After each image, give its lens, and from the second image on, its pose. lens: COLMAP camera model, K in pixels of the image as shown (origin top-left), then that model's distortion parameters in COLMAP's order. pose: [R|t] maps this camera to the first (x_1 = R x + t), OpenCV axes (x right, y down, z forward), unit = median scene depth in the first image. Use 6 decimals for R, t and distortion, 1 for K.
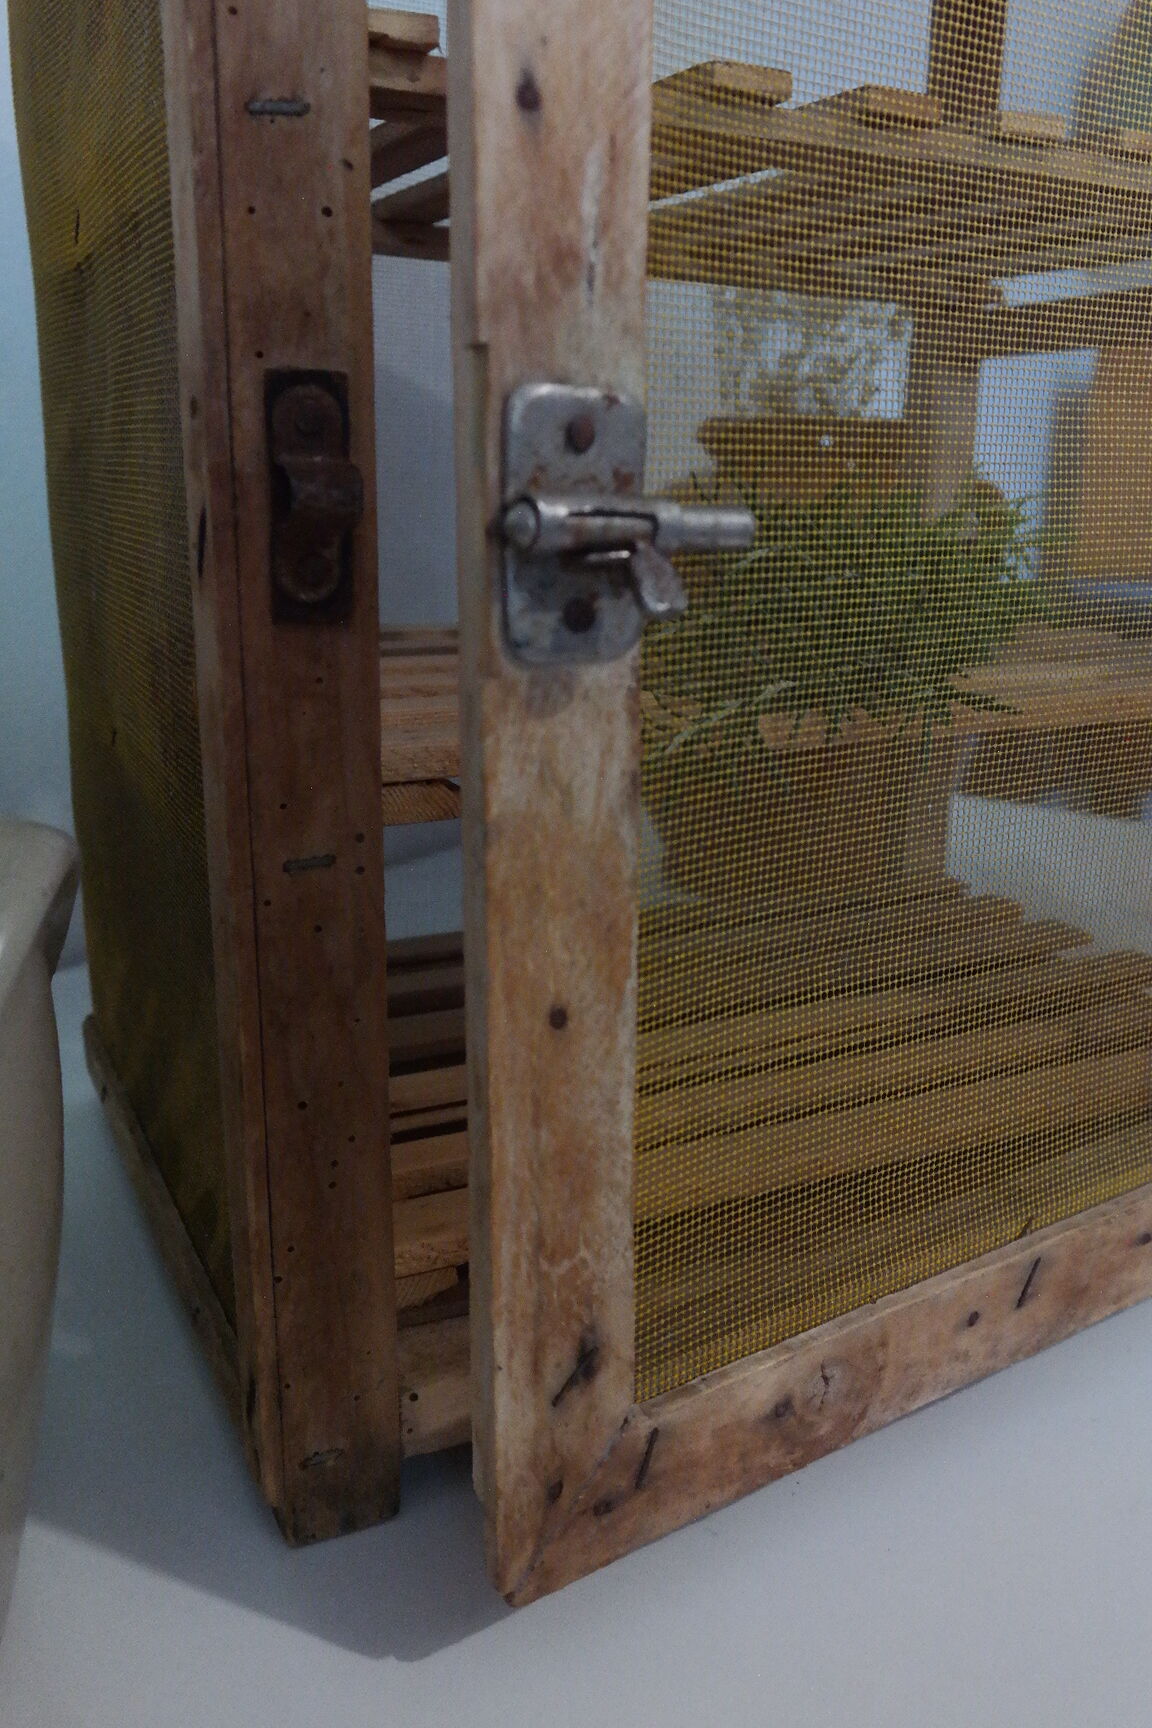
lens RADIAL K [[1443.3, 0, 577.0], [0, 1443.3, 869.3], [0, 0, 1]] dist [-0.013891, -0.006317]
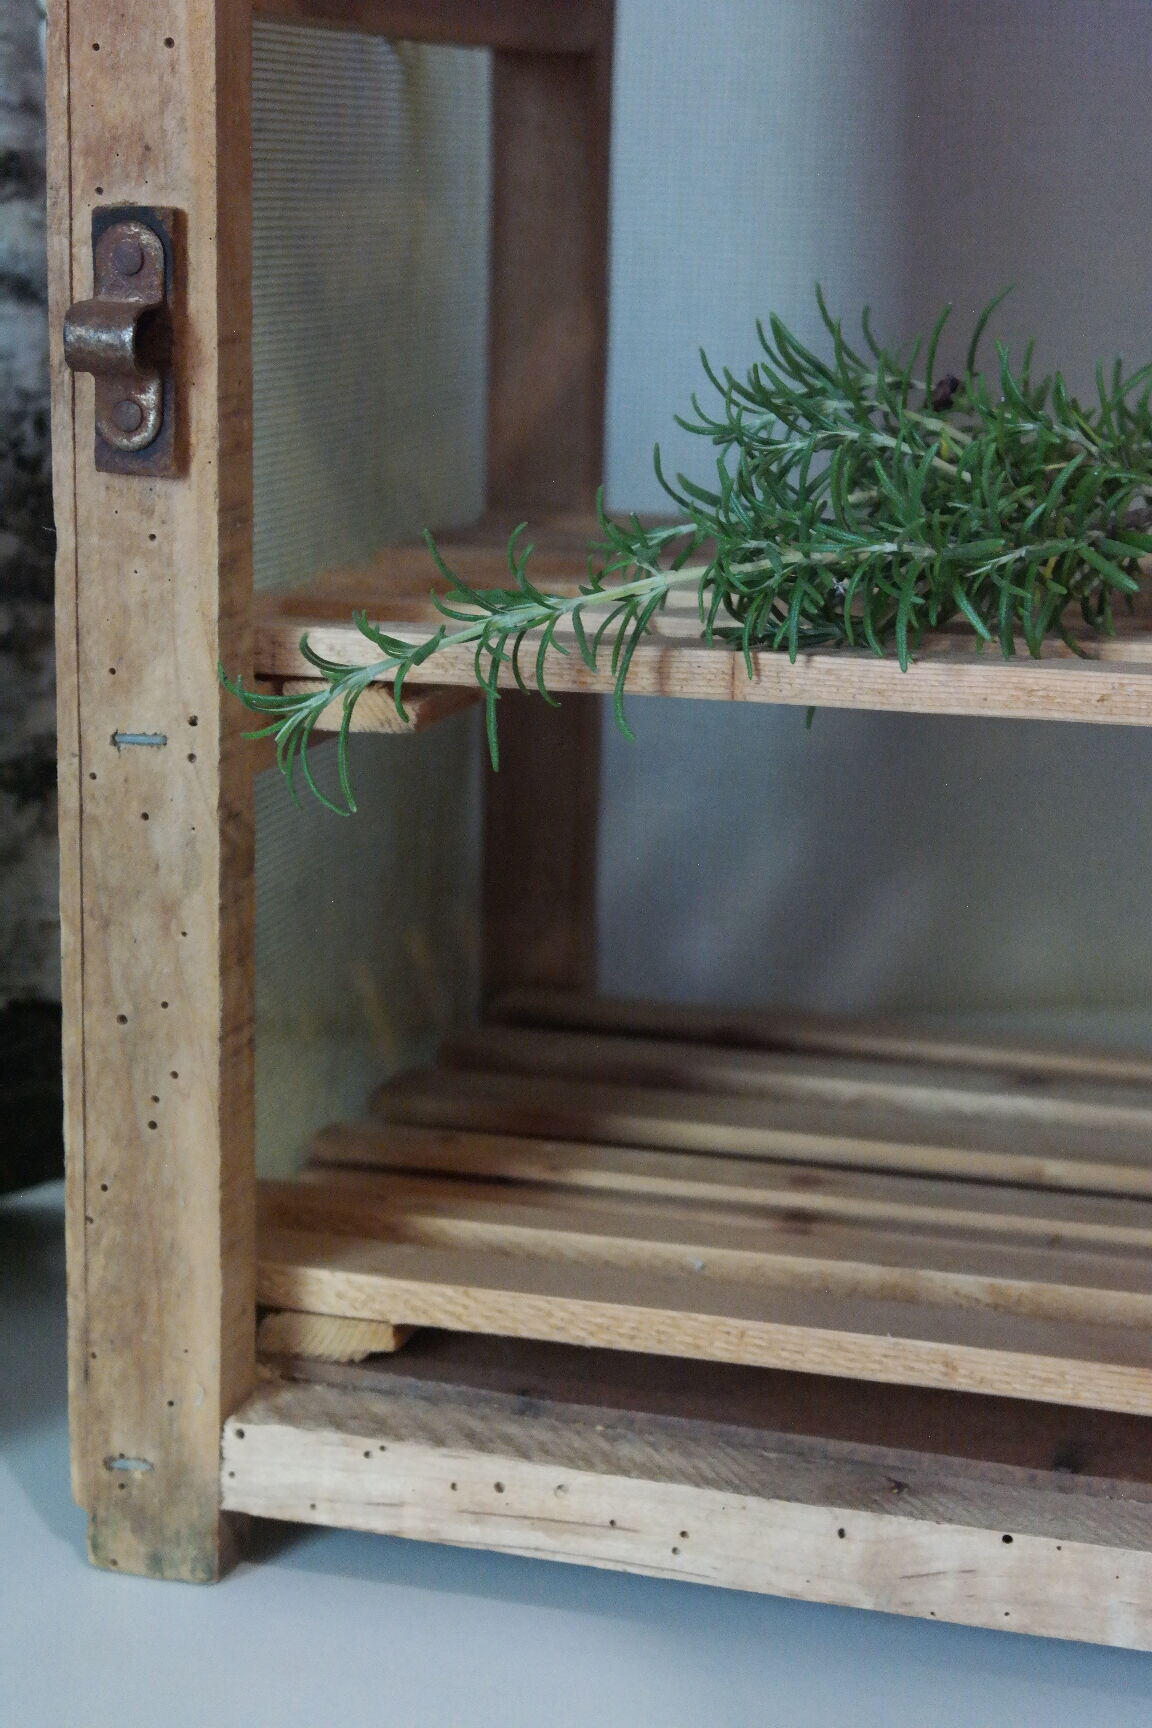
lens RADIAL K [[3189.9, 0, 571.2], [0, 3189.9, 863.7], [0, 0, 1]] dist [0.040413, 0.043160]
pose [[0.747791, 0.140693, -0.648856, 1.328472], [-0.188992, 0.981967, -0.004886, 0.030619], [0.636468, 0.126282, 0.760895, -0.332620]]
